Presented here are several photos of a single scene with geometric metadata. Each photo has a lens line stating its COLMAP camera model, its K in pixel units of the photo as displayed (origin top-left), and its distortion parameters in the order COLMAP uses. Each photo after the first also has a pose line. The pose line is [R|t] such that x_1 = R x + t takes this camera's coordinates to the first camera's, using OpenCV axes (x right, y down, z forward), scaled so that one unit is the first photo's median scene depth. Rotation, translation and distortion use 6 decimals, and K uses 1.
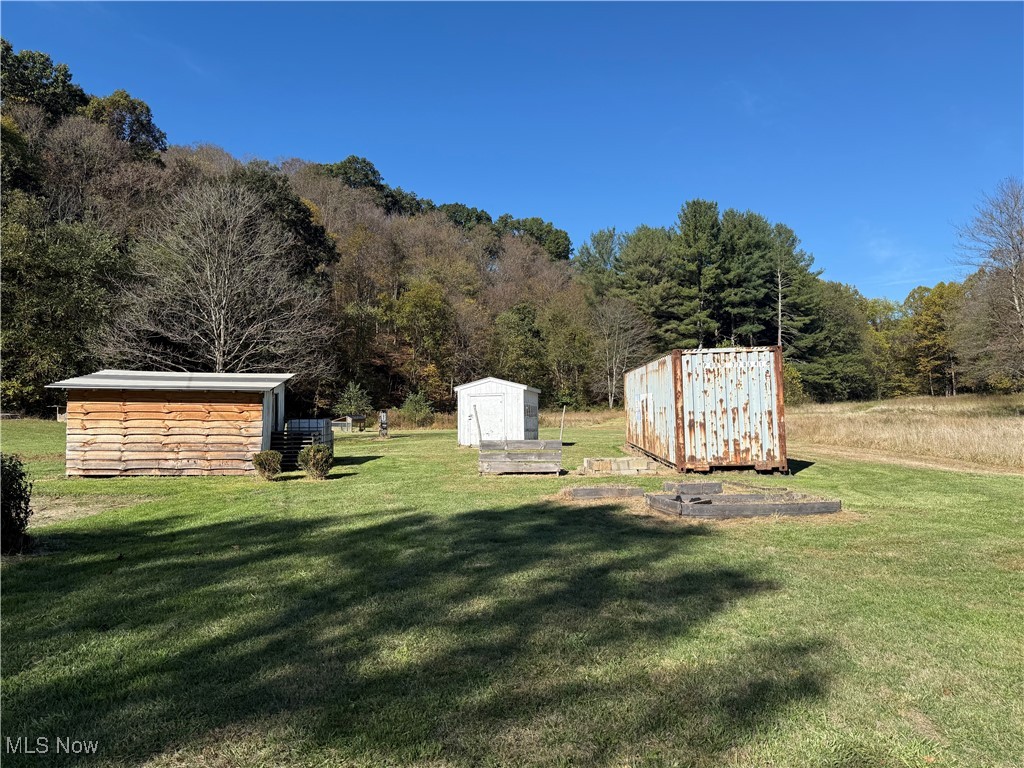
lens RADIAL K [[700.3, 0, 500.8], [0, 700.3, 394.2], [0, 0, 1]] dist [0.063388, -0.080877]
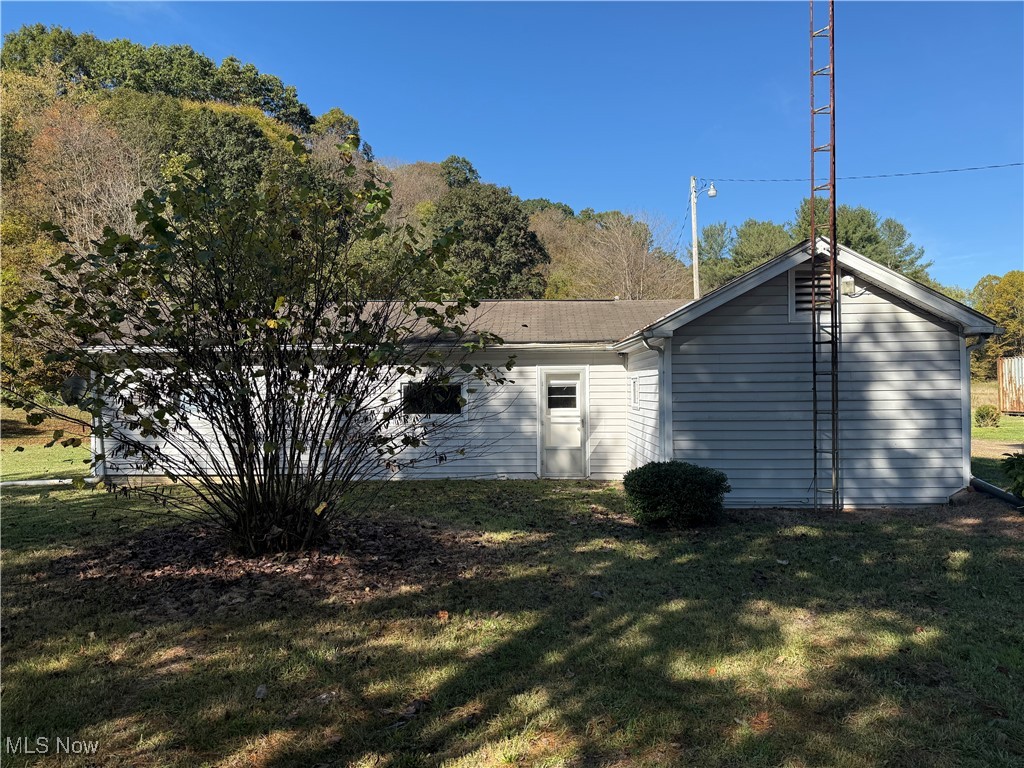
lens RADIAL K [[700.3, 0, 494.6], [0, 700.3, 388.8], [0, 0, 1]] dist [0.063388, -0.080877]
pose [[0.999895, -0.004170, -0.013870, -0.197233], [0.004306, 0.999943, 0.009798, 0.001972], [0.013829, -0.009857, 0.999856, -0.082375]]
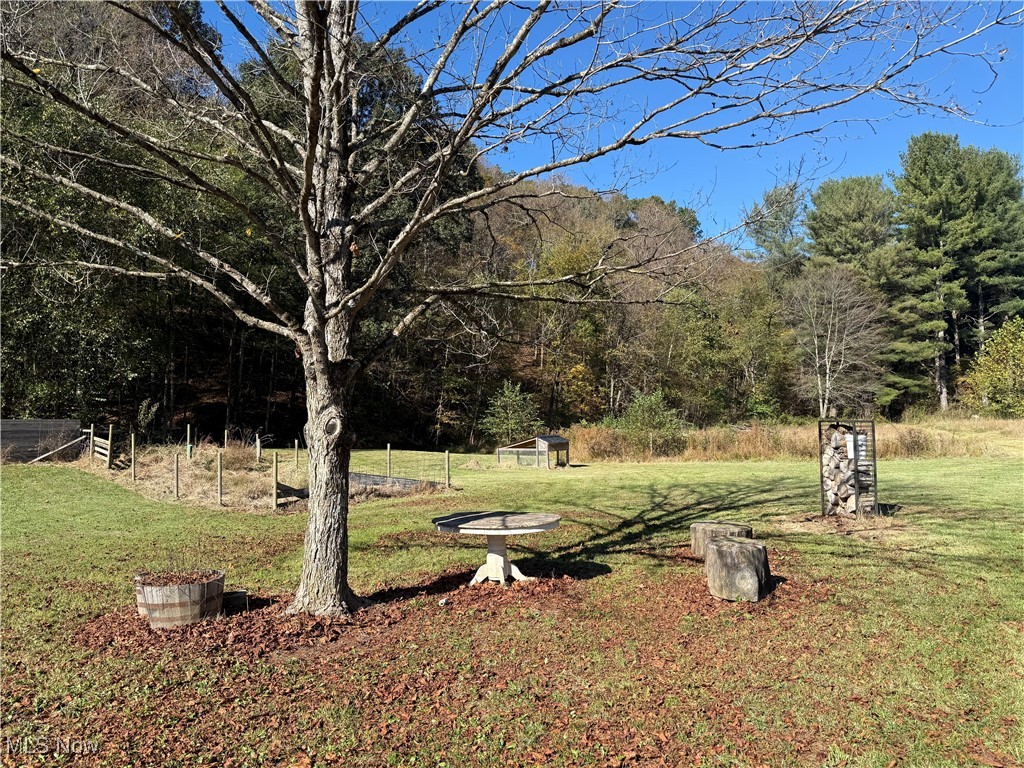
lens RADIAL K [[700.3, 0, 514.0], [0, 700.3, 386.8], [0, 0, 1]] dist [0.063388, -0.080877]
pose [[0.997127, -0.018257, -0.073517, -0.103784], [0.015894, 0.999342, -0.032599, 0.005121], [0.074064, 0.031337, 0.996761, 0.251714]]
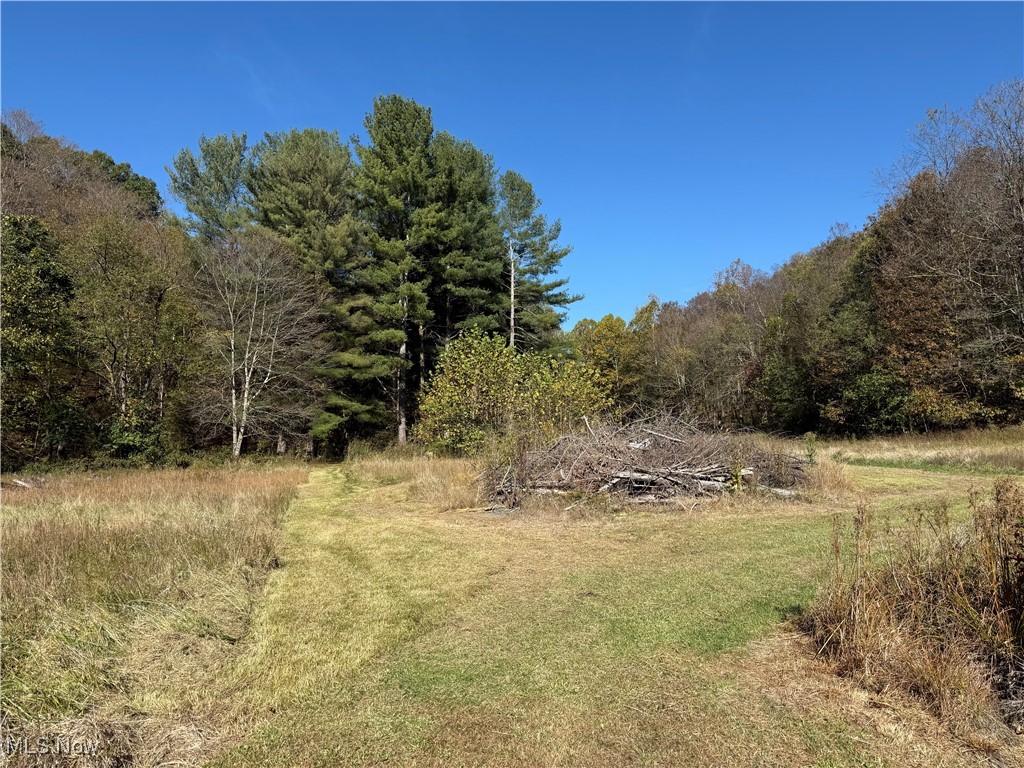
lens RADIAL K [[700.3, 0, 511.6], [0, 700.3, 391.0], [0, 0, 1]] dist [0.063388, -0.080877]
pose [[0.846875, 0.040002, 0.530285, 0.056925], [-0.002775, 0.997486, -0.070813, 0.008588], [-0.531785, 0.058499, 0.844857, 0.482019]]
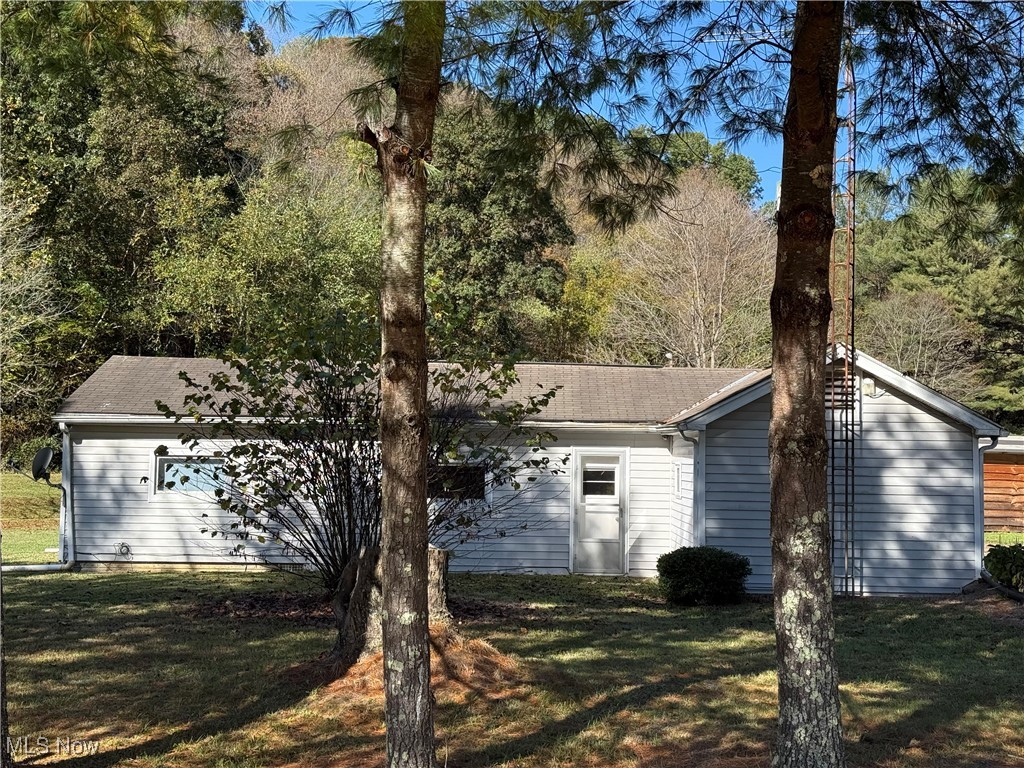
lens RADIAL K [[1402.3, 0, 505.7], [0, 1402.3, 384.1], [0, 0, 1]] dist [0.115966, 0.000000]
pose [[0.999520, 0.020191, 0.023482, -0.207749], [-0.019200, 0.998947, -0.041665, -0.001491], [-0.024298, 0.041194, 0.998856, -0.184900]]
